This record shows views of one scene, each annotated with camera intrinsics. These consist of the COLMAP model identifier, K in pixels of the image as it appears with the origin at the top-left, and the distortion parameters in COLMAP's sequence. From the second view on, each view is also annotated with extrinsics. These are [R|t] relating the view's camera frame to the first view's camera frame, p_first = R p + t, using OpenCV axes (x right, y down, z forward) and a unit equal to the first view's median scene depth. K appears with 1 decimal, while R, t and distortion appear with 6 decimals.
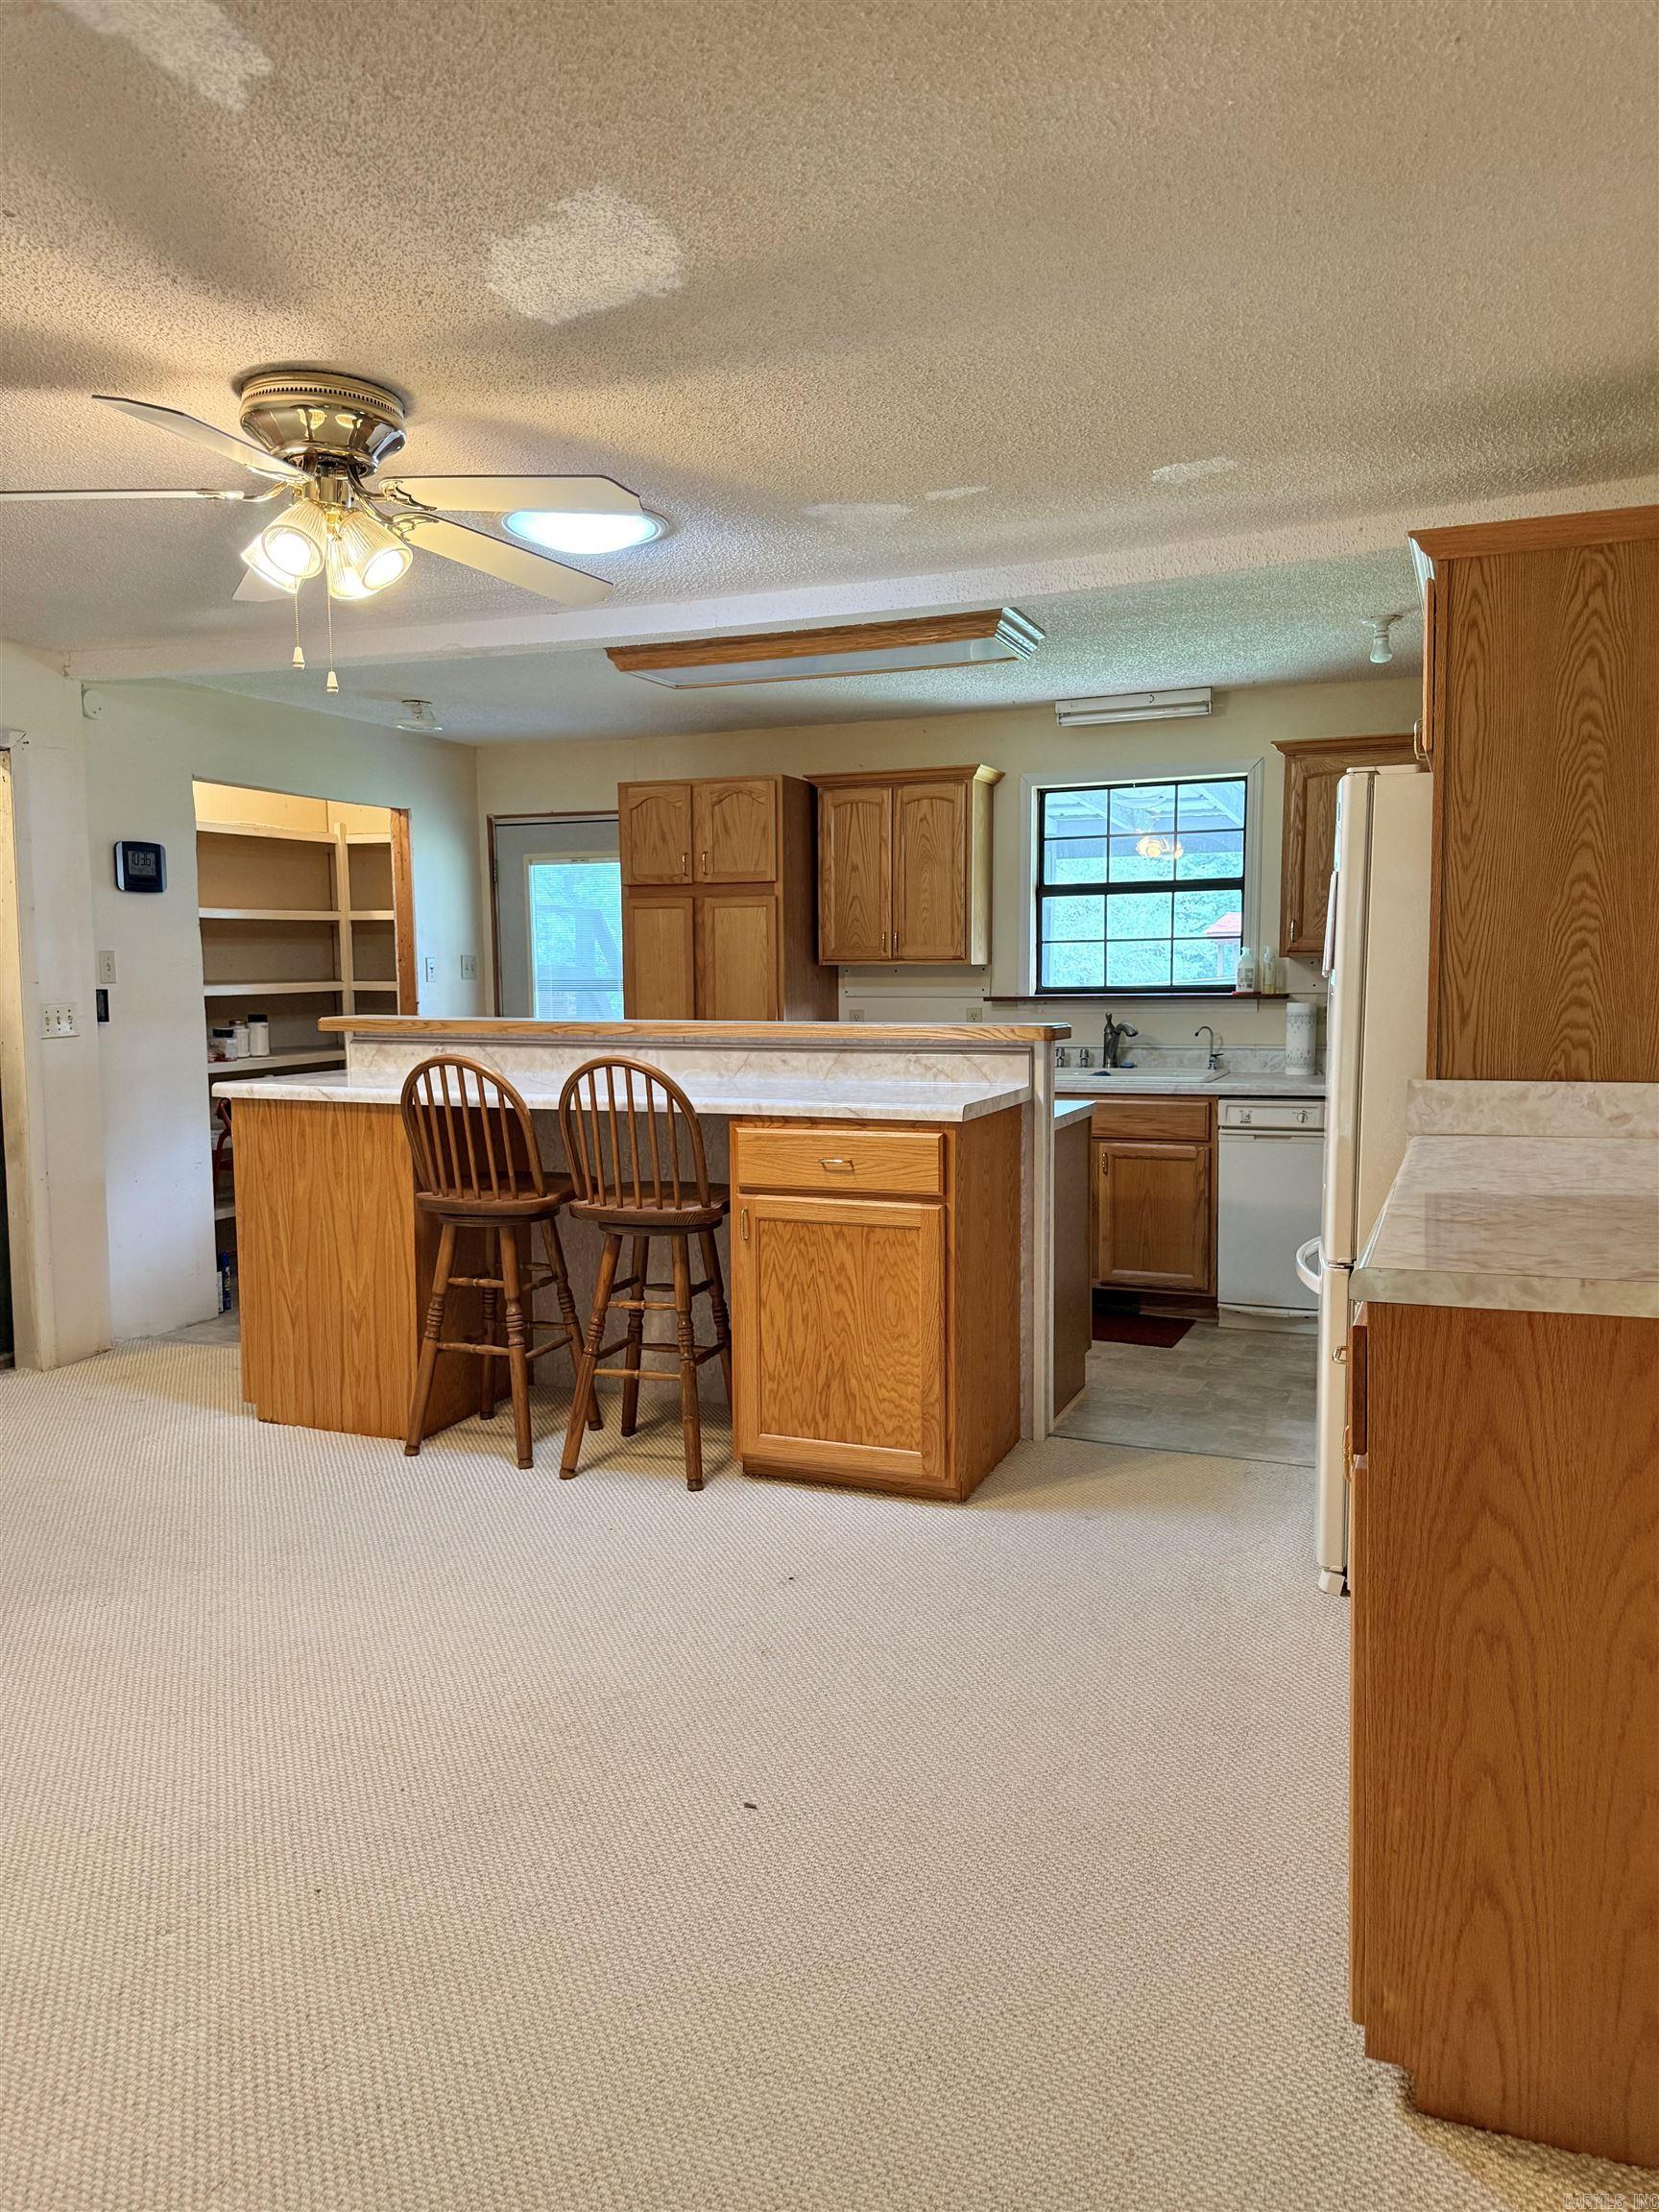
lens RADIAL K [[1547.6, 0, 822.6], [0, 1547.6, 1116.1], [0, 0, 1]] dist [0.142891, -0.275977]
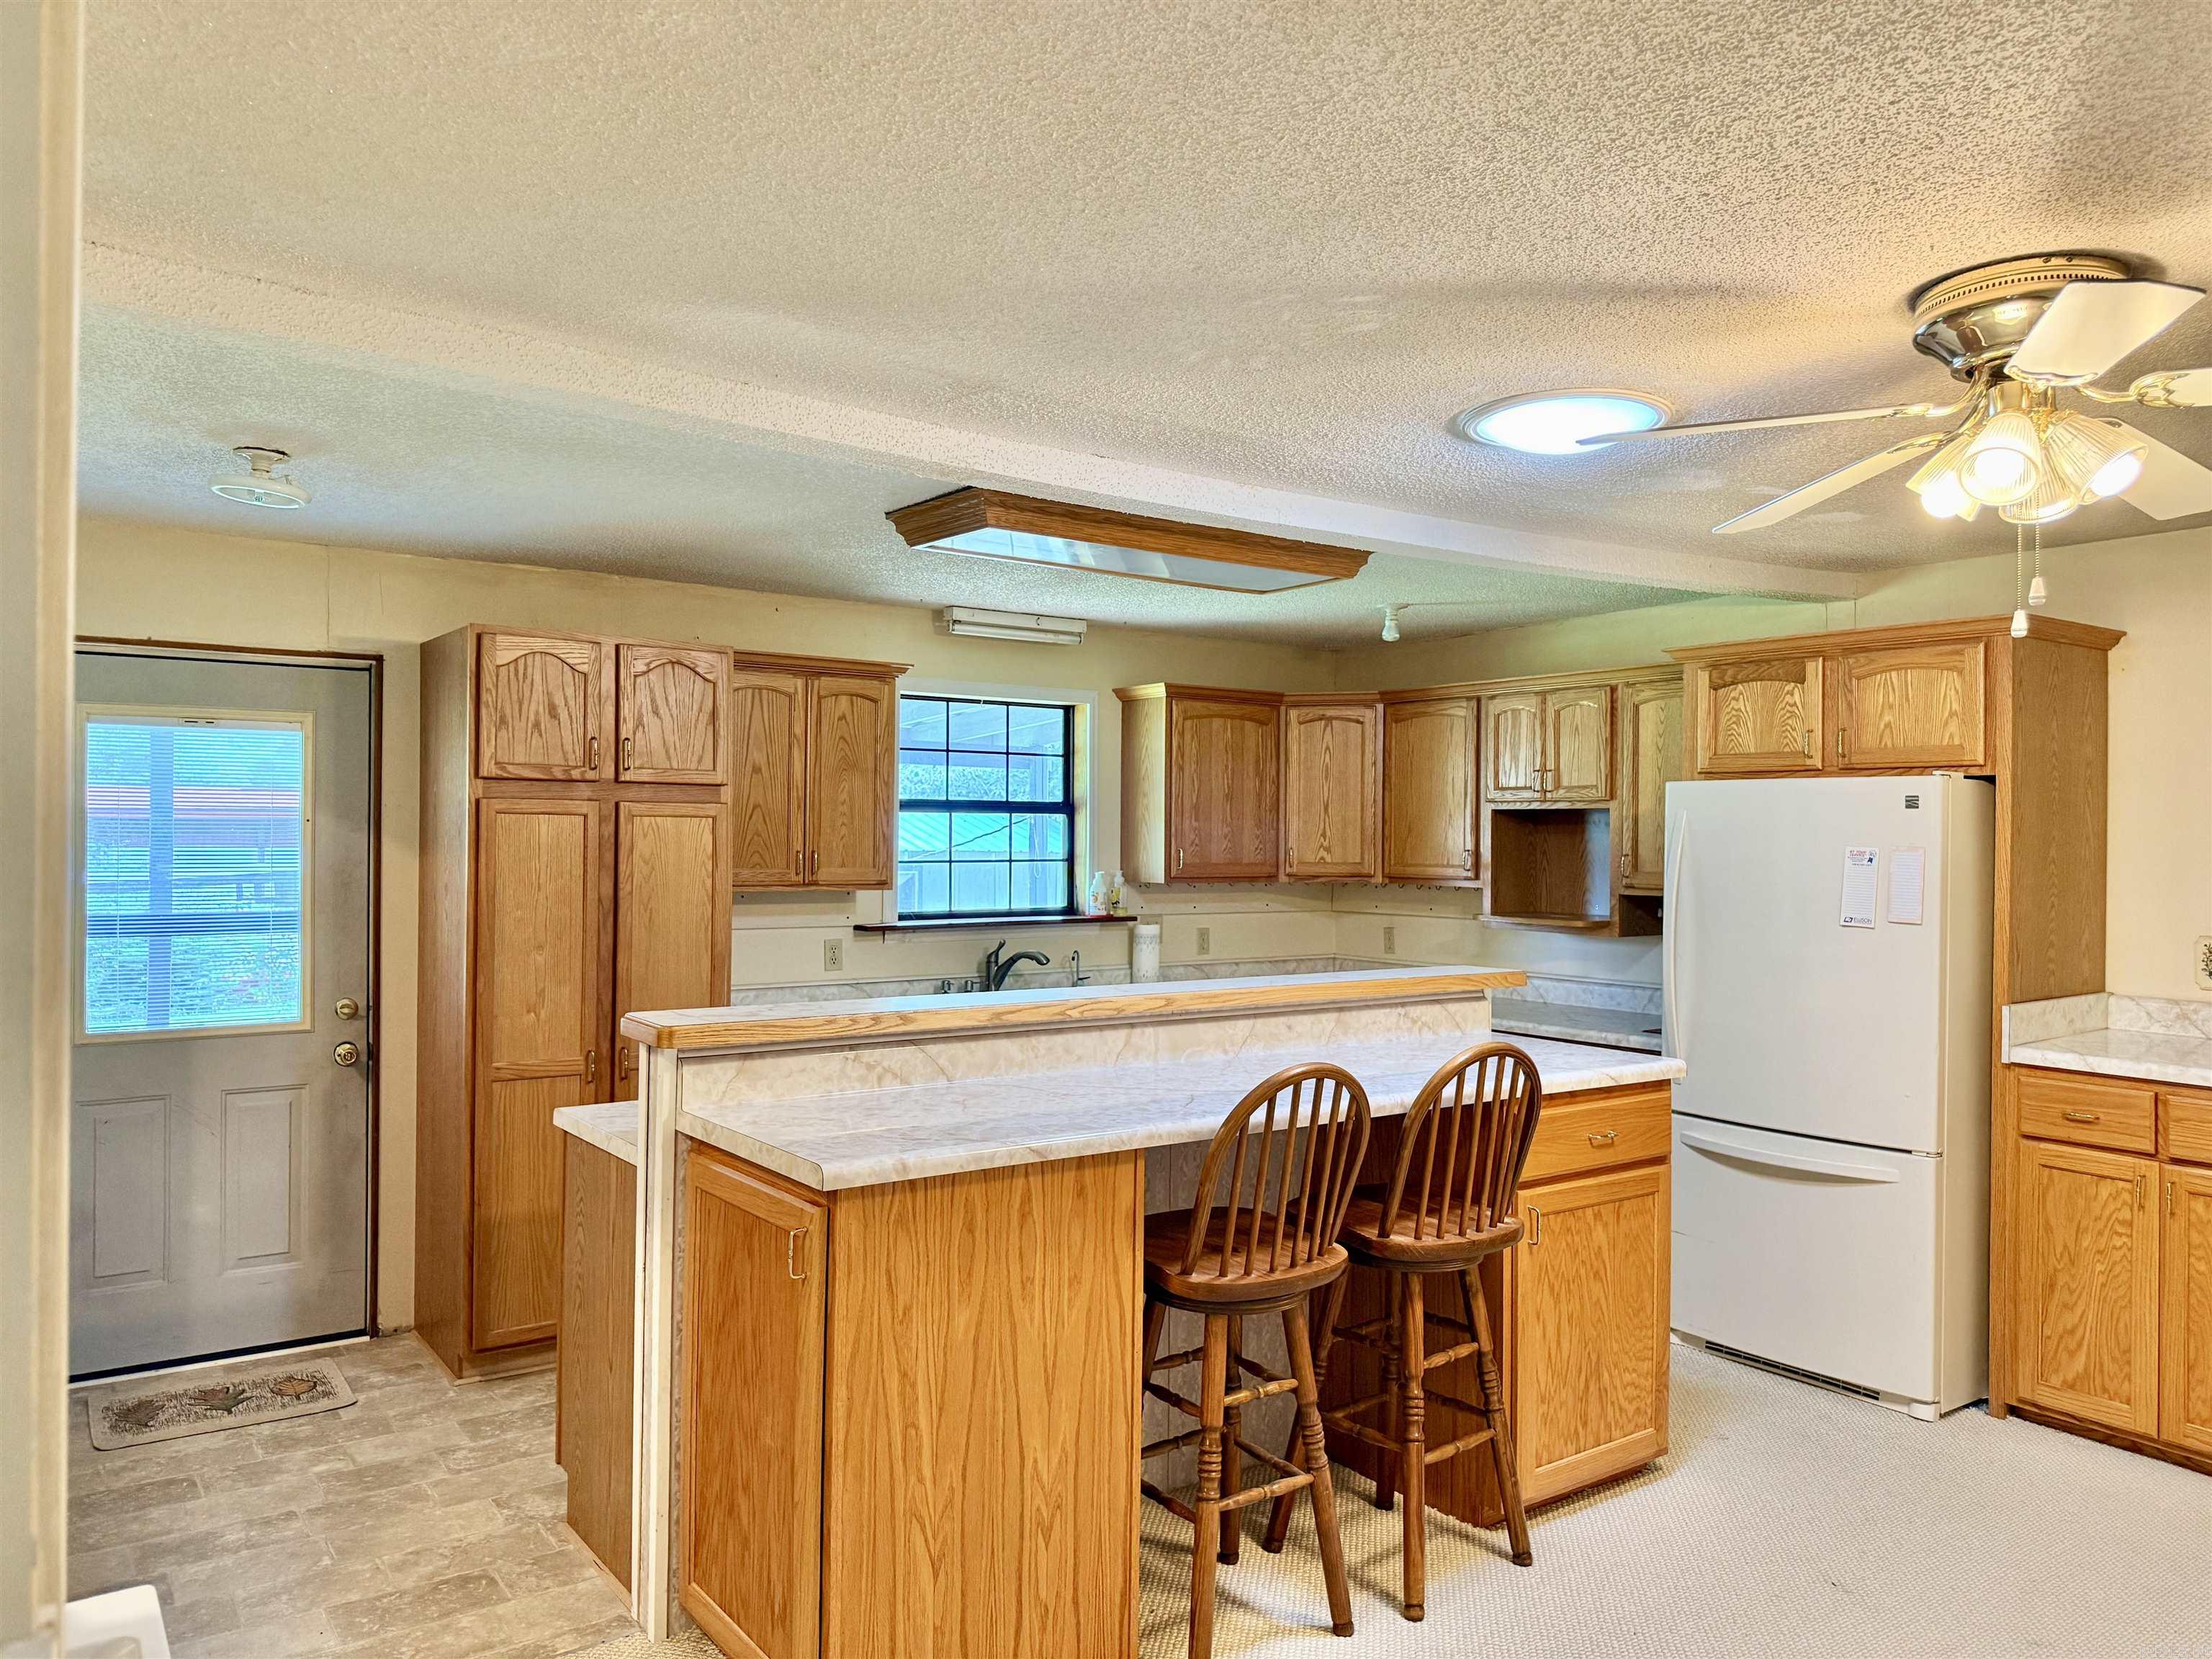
lens RADIAL K [[1547.6, 0, 1103.4], [0, 1547.6, 833.1], [0, 0, 1]] dist [0.142891, -0.275977]
pose [[0.529755, 0.014781, 0.848022, -0.791629], [0.070098, 0.995664, -0.061144, -0.095088], [-0.845249, 0.091836, 0.526423, 0.620468]]
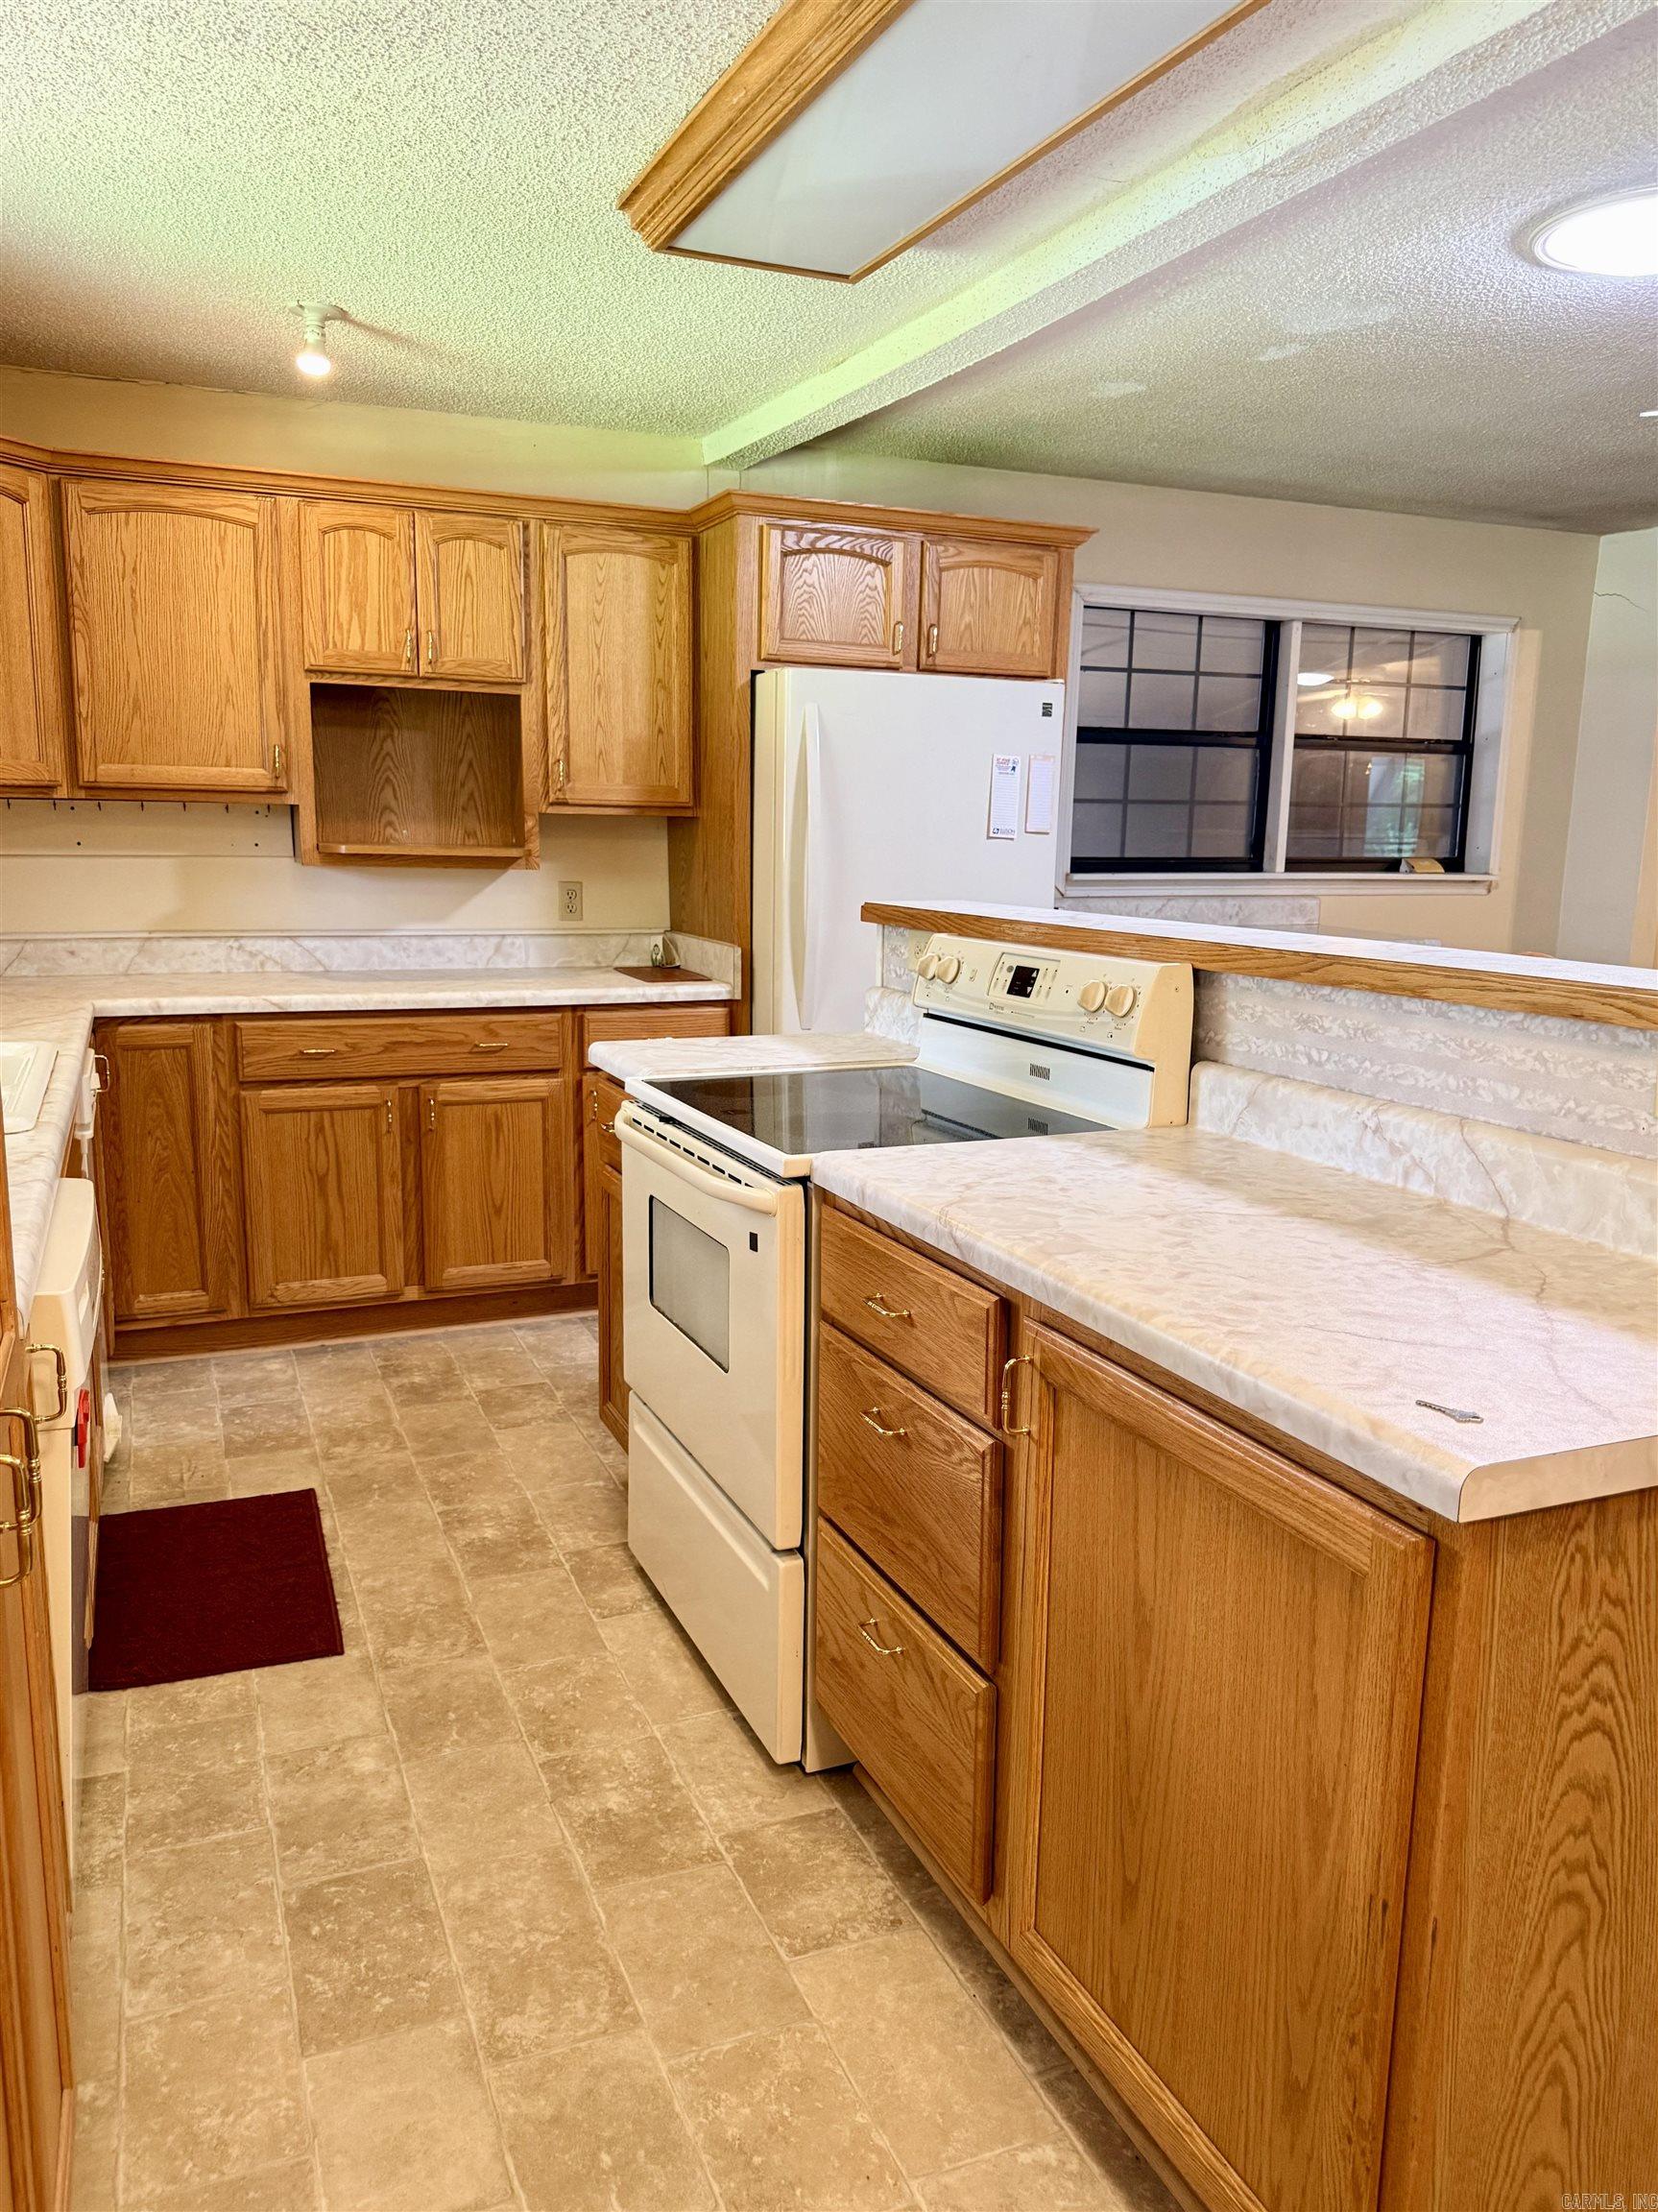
lens RADIAL K [[1615.0, 0, 829.0], [0, 1615.0, 1106.0], [0, 0, 1]] dist [0.139820, -0.247675]
pose [[-0.709160, -0.125256, 0.693832, -0.369955], [0.056513, 0.970828, 0.233023, -0.140181], [-0.702779, 0.204461, -0.681393, 1.490193]]
